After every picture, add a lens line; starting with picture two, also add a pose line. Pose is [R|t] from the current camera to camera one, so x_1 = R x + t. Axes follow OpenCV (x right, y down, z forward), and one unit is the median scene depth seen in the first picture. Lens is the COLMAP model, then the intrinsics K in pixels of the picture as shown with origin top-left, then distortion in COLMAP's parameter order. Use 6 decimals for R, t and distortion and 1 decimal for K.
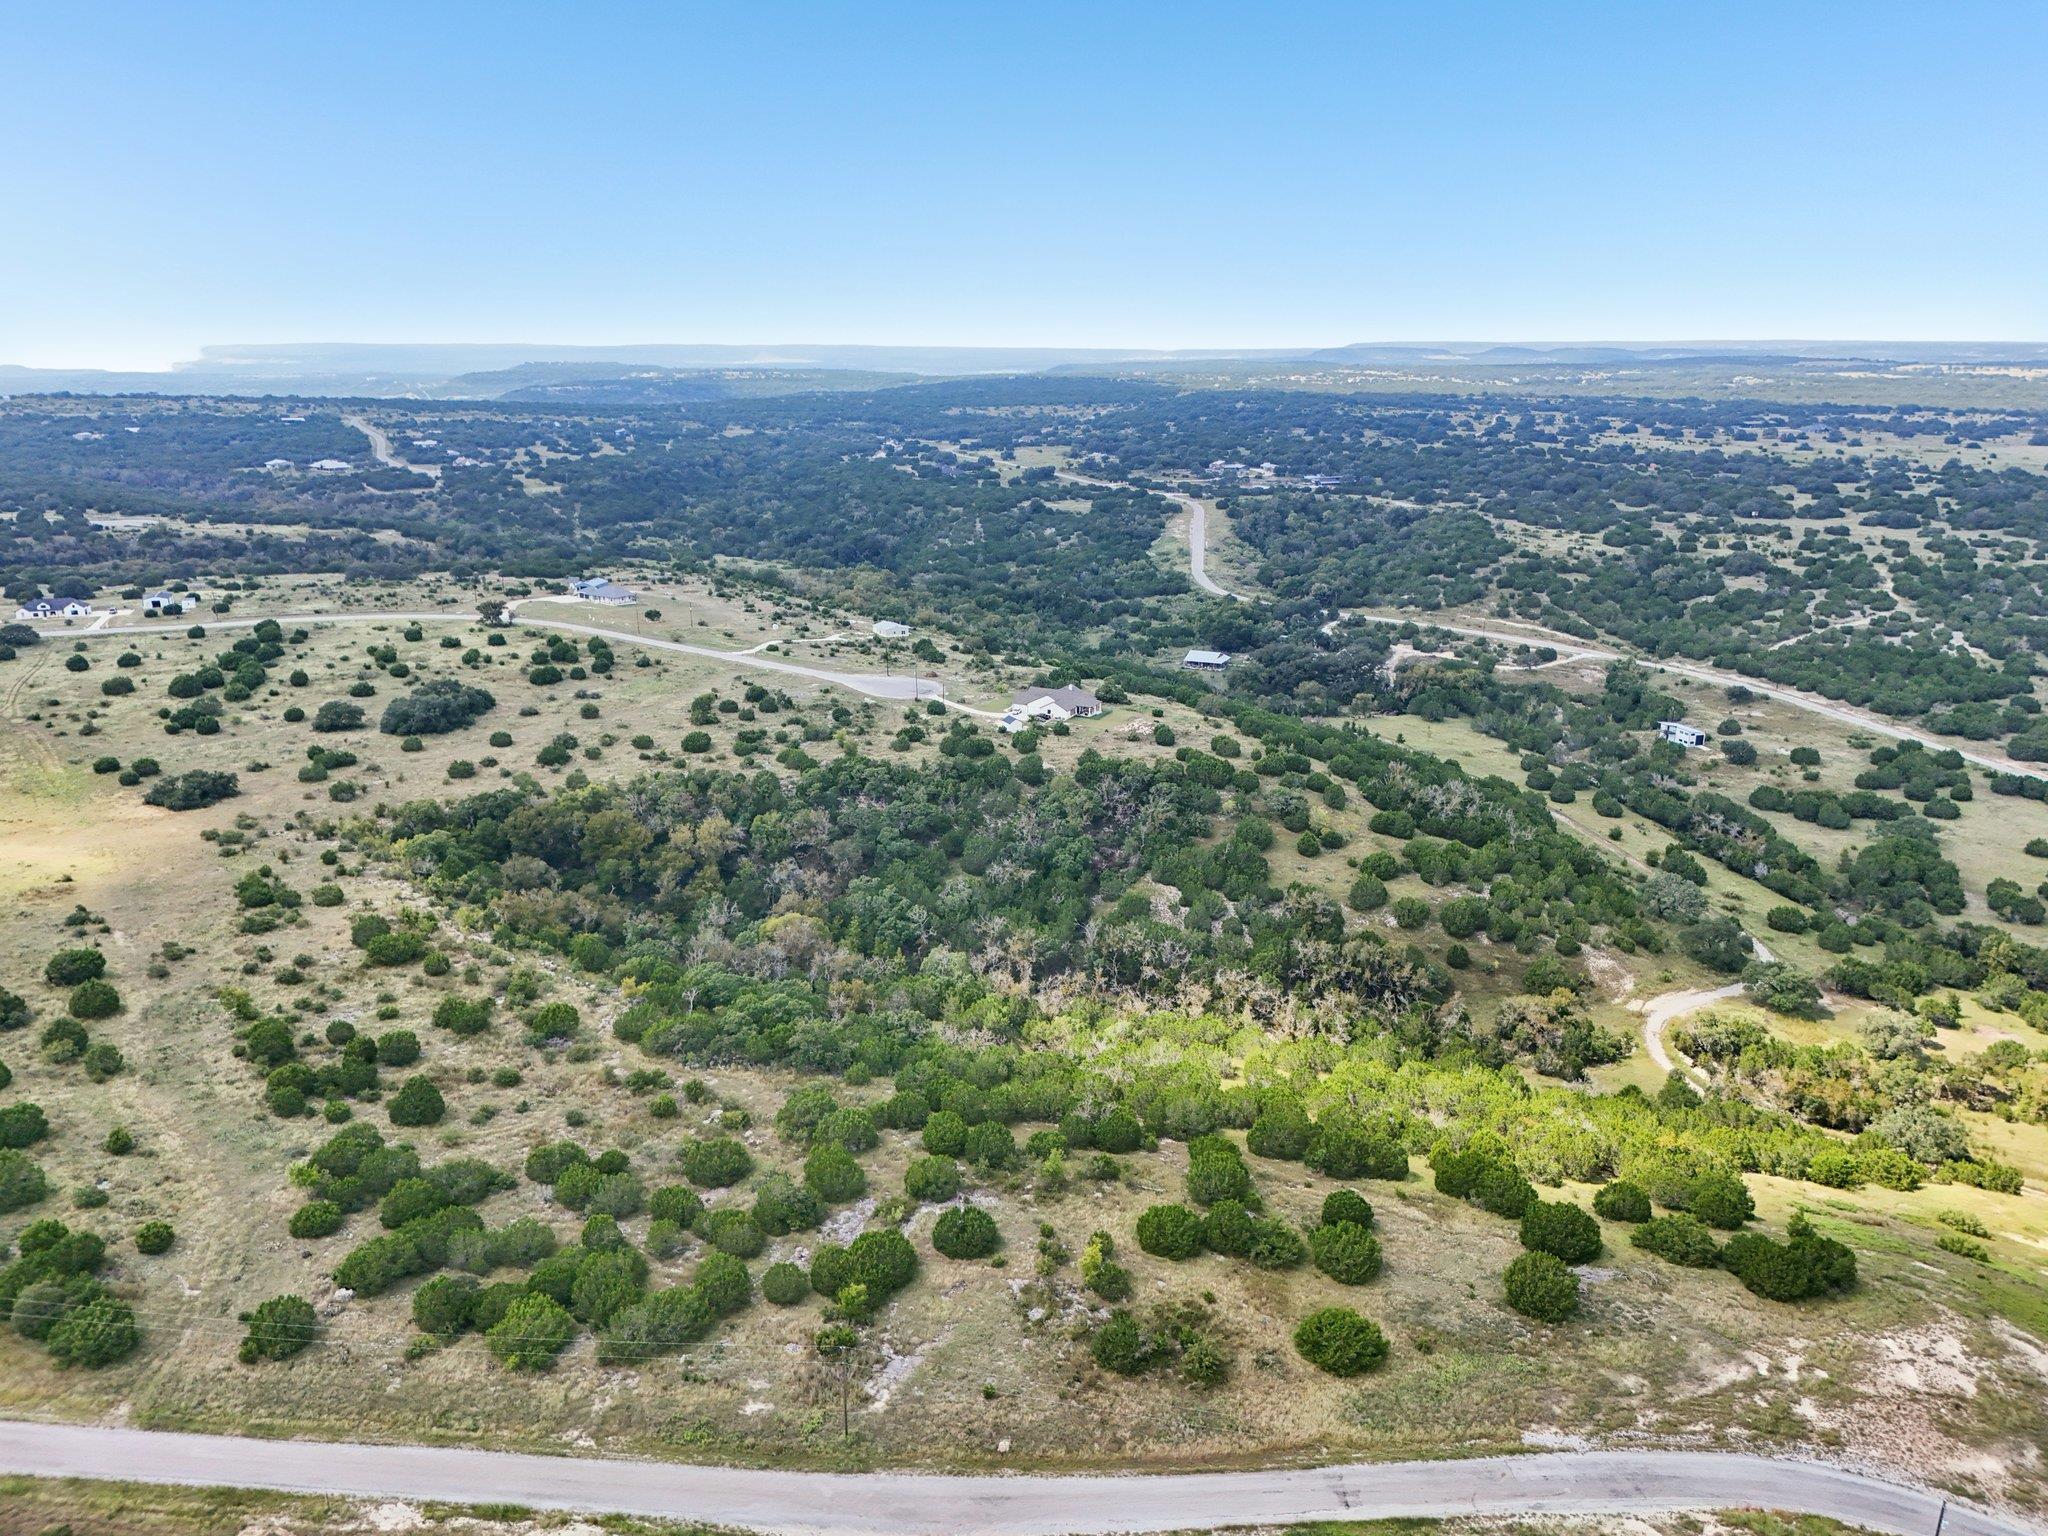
lens RADIAL K [[1501.3, 0, 1022.2], [0, 1501.3, 789.2], [0, 0, 1]] dist [0.076714, -0.076333]
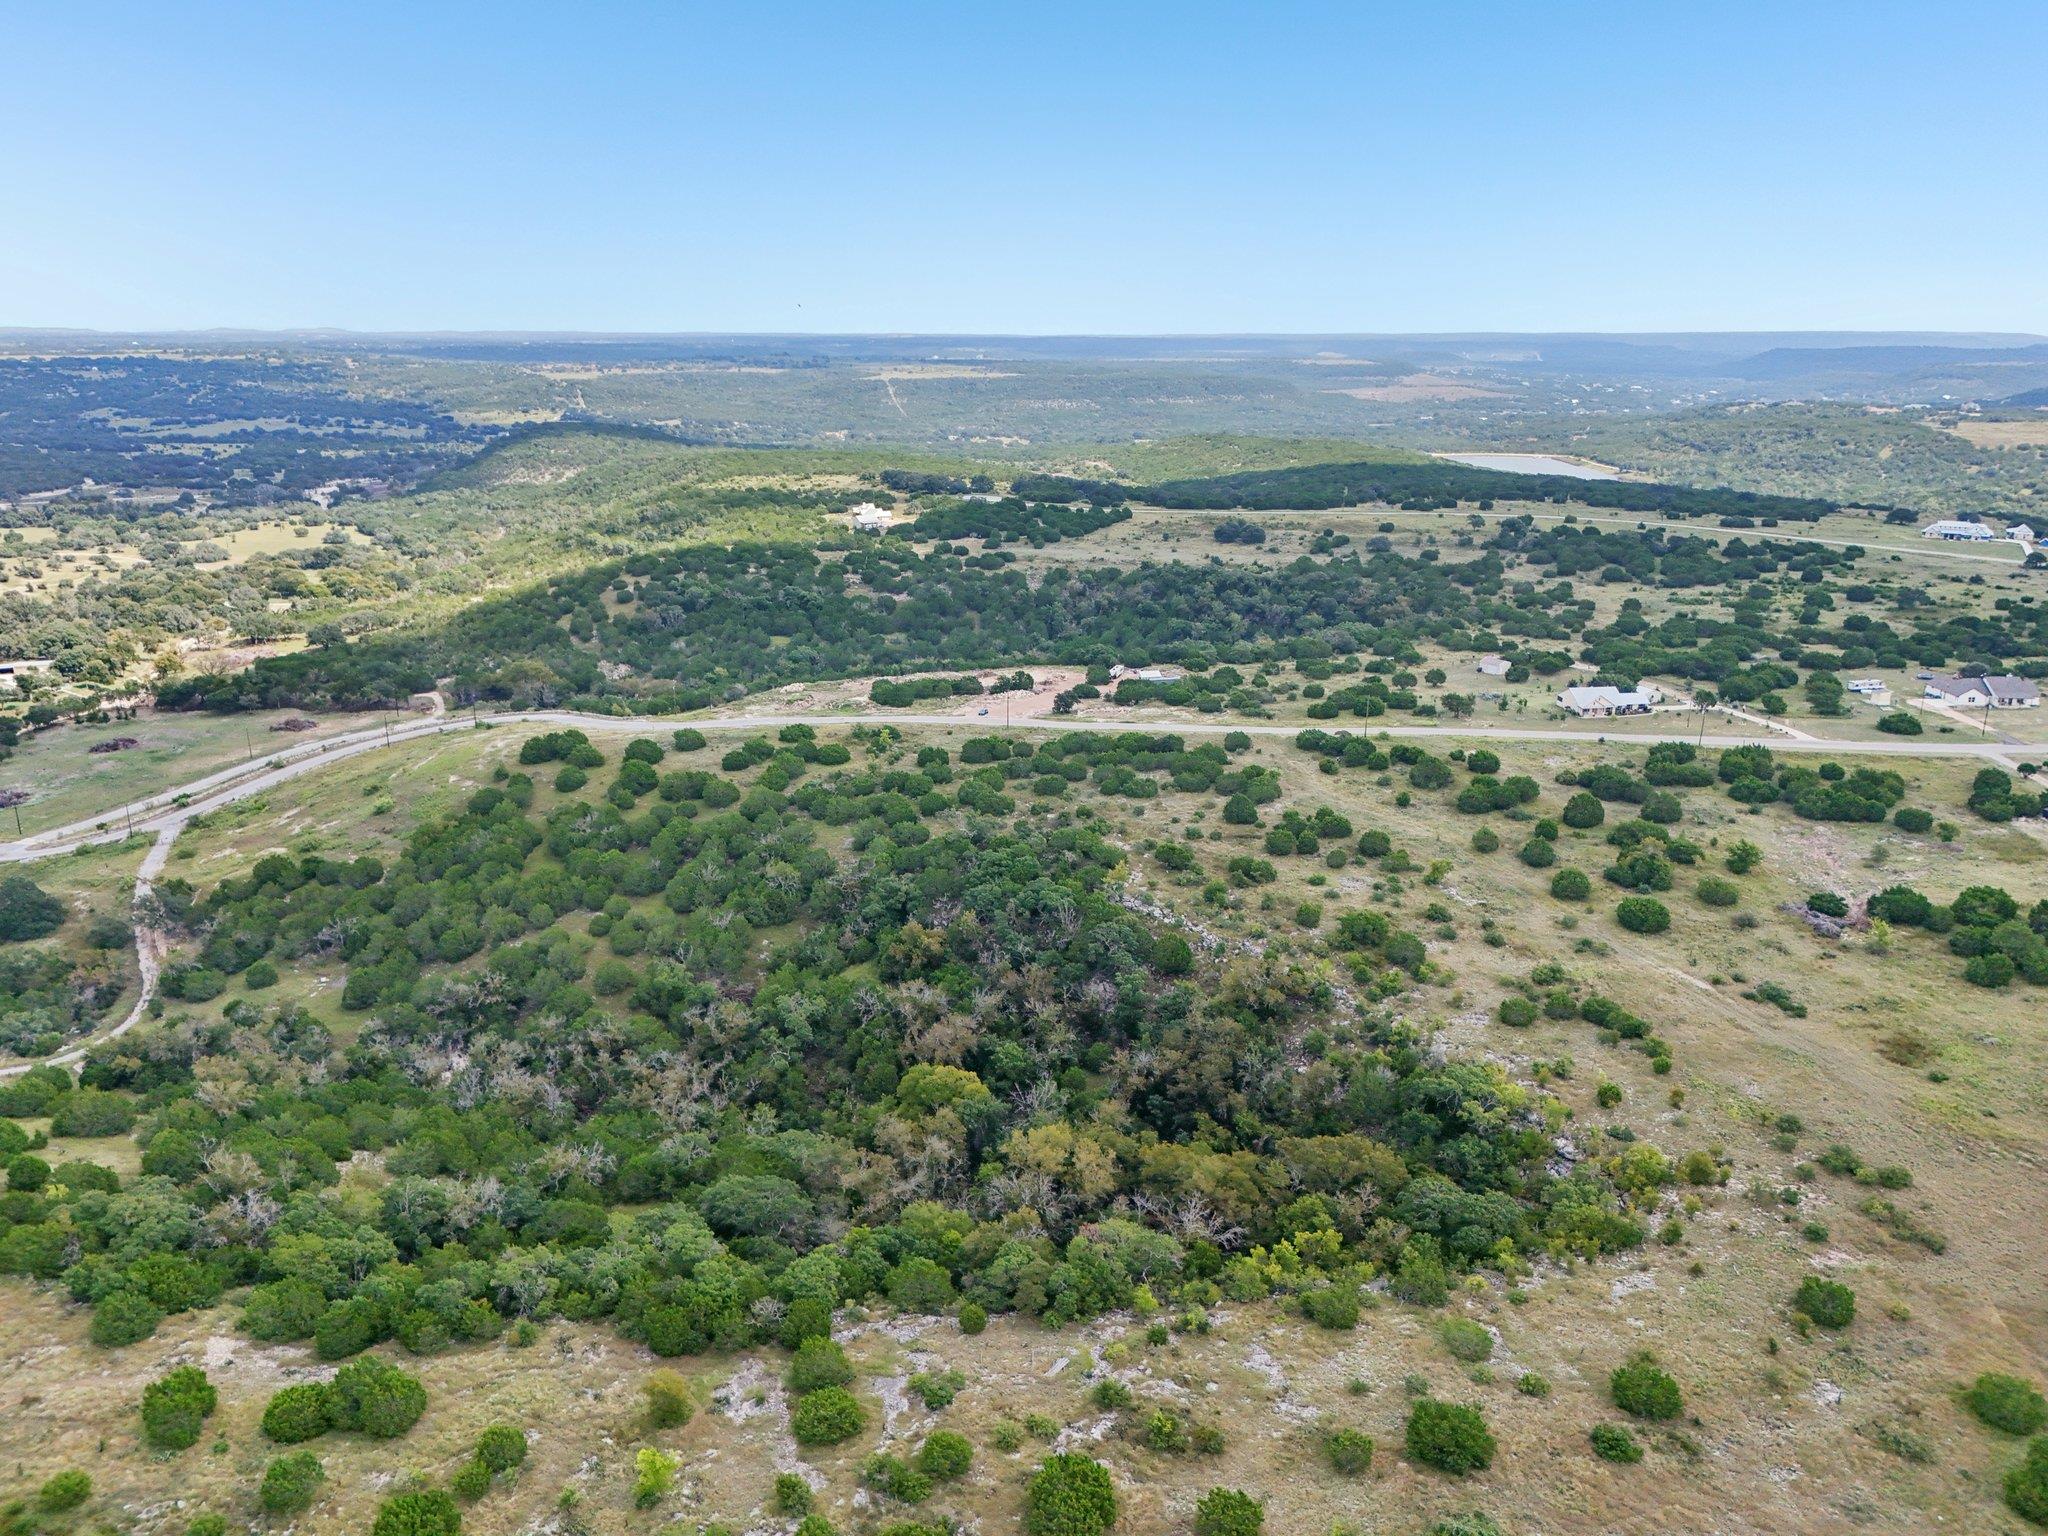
lens RADIAL K [[1501.3, 0, 1016.4], [0, 1501.3, 770.2], [0, 0, 1]] dist [0.076714, -0.076333]
pose [[-0.973420, -0.070860, 0.217789, -0.259366], [0.060856, 0.836721, 0.544237, -0.339837], [-0.220793, 0.543025, -0.810169, 1.155567]]
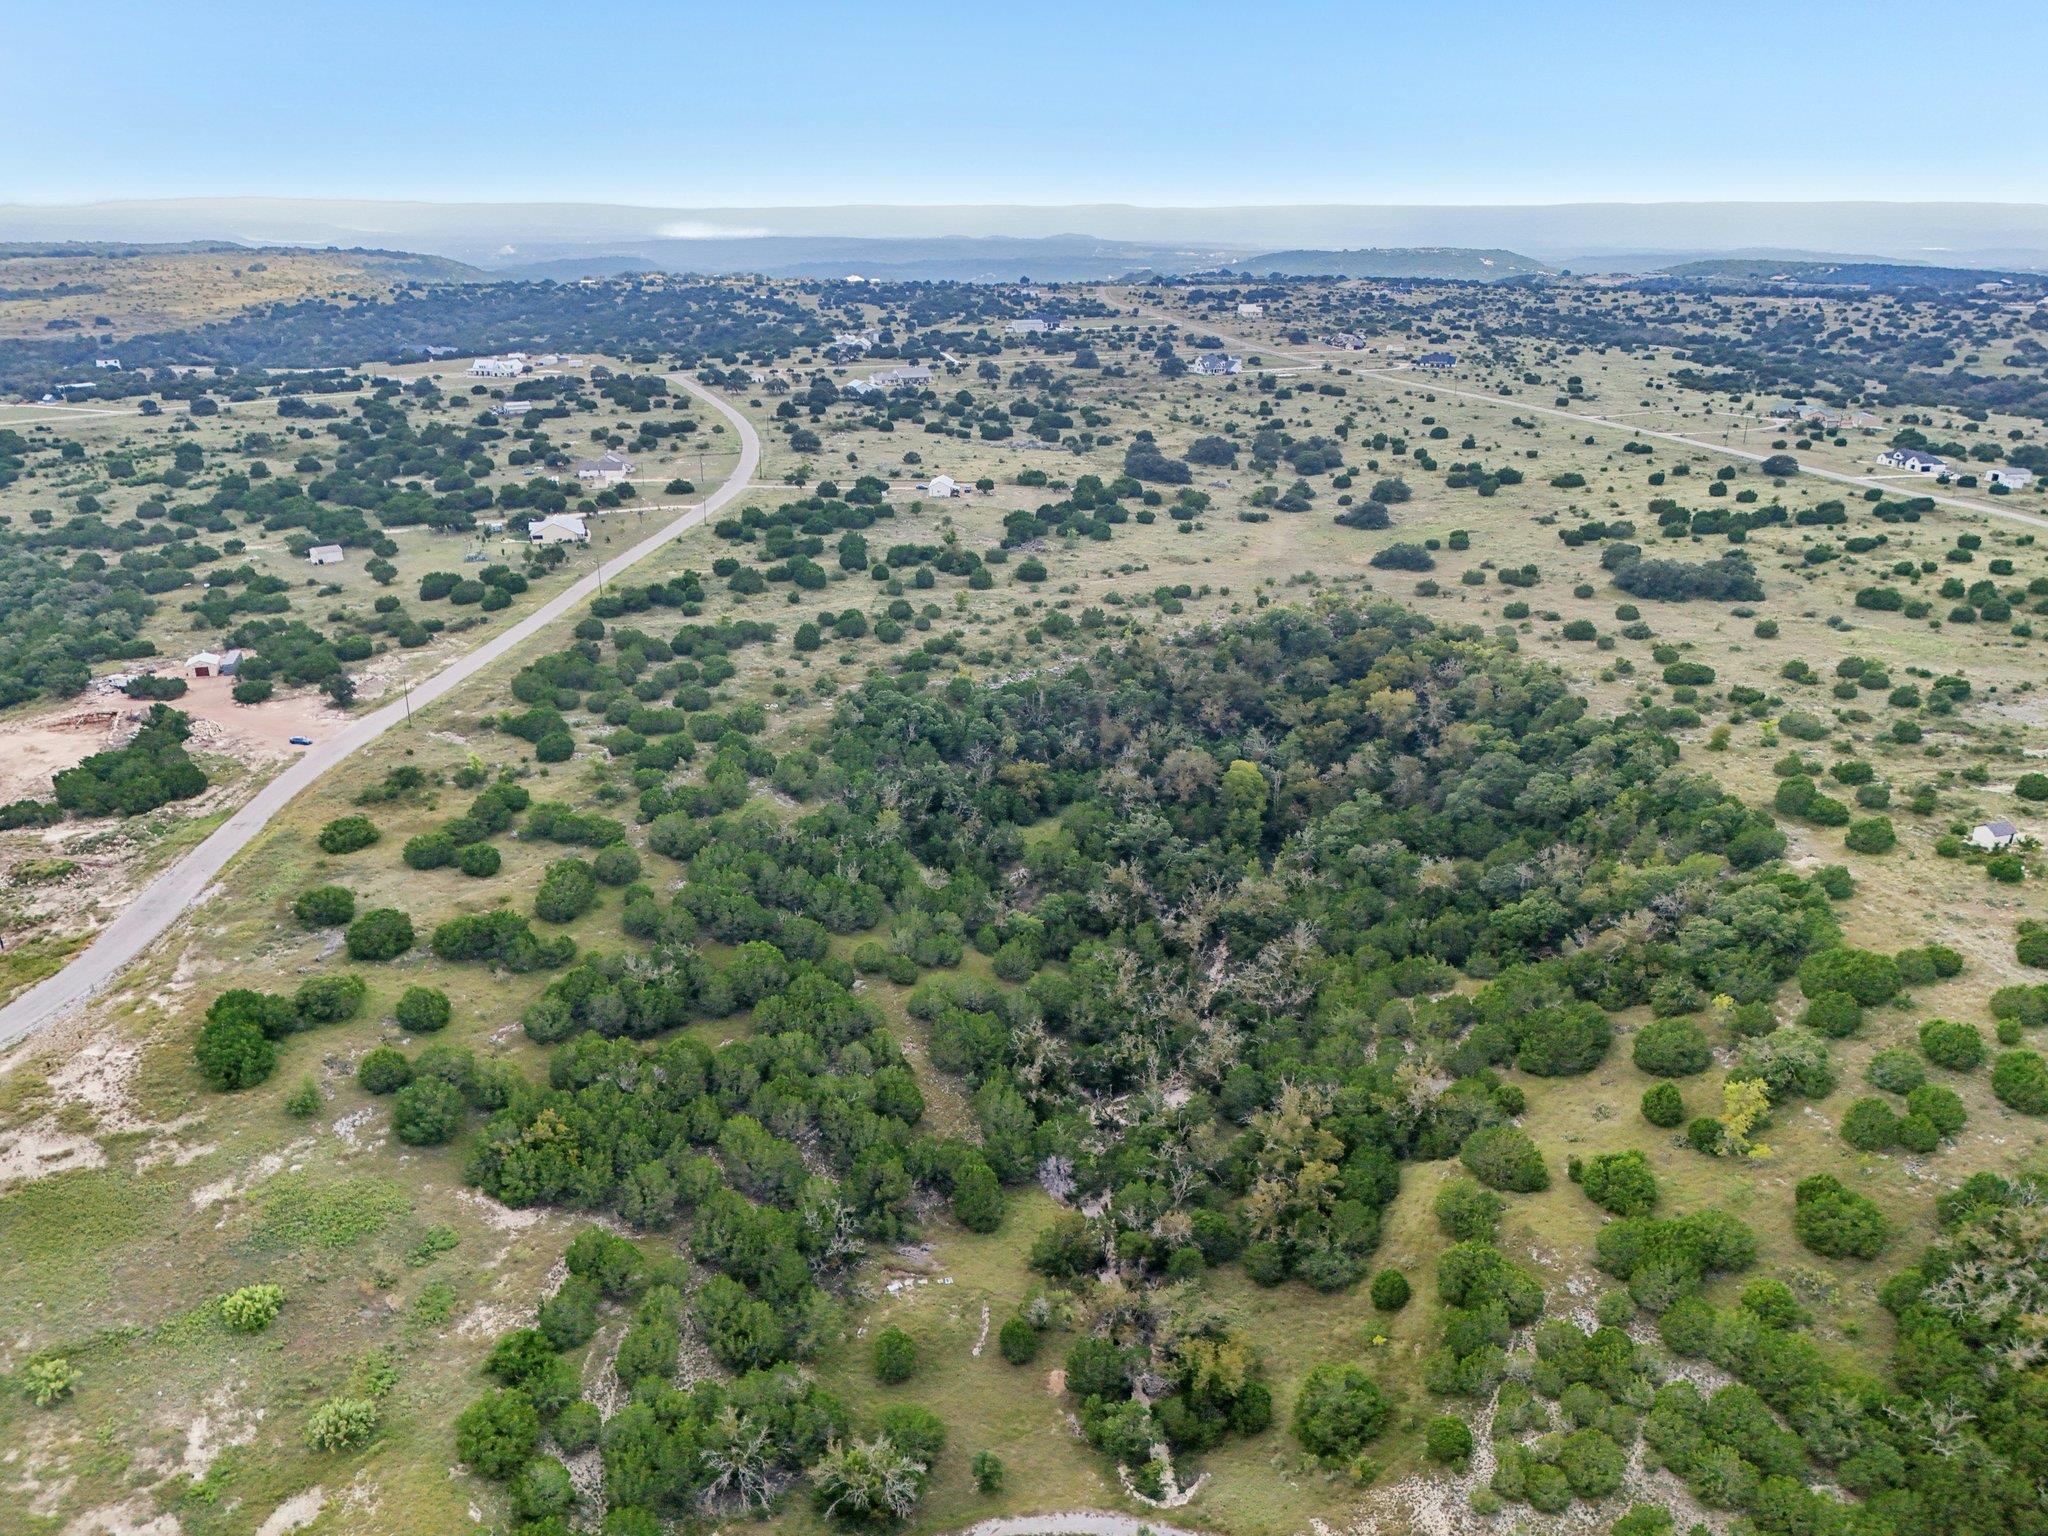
lens RADIAL K [[1501.3, 0, 1000.3], [0, 1501.3, 822.2], [0, 0, 1]] dist [0.076714, -0.076333]
pose [[-0.136223, 0.374912, -0.916997, 0.610940], [-0.290745, 0.869736, 0.398781, -0.178120], [0.947054, 0.320936, -0.009474, 0.661042]]
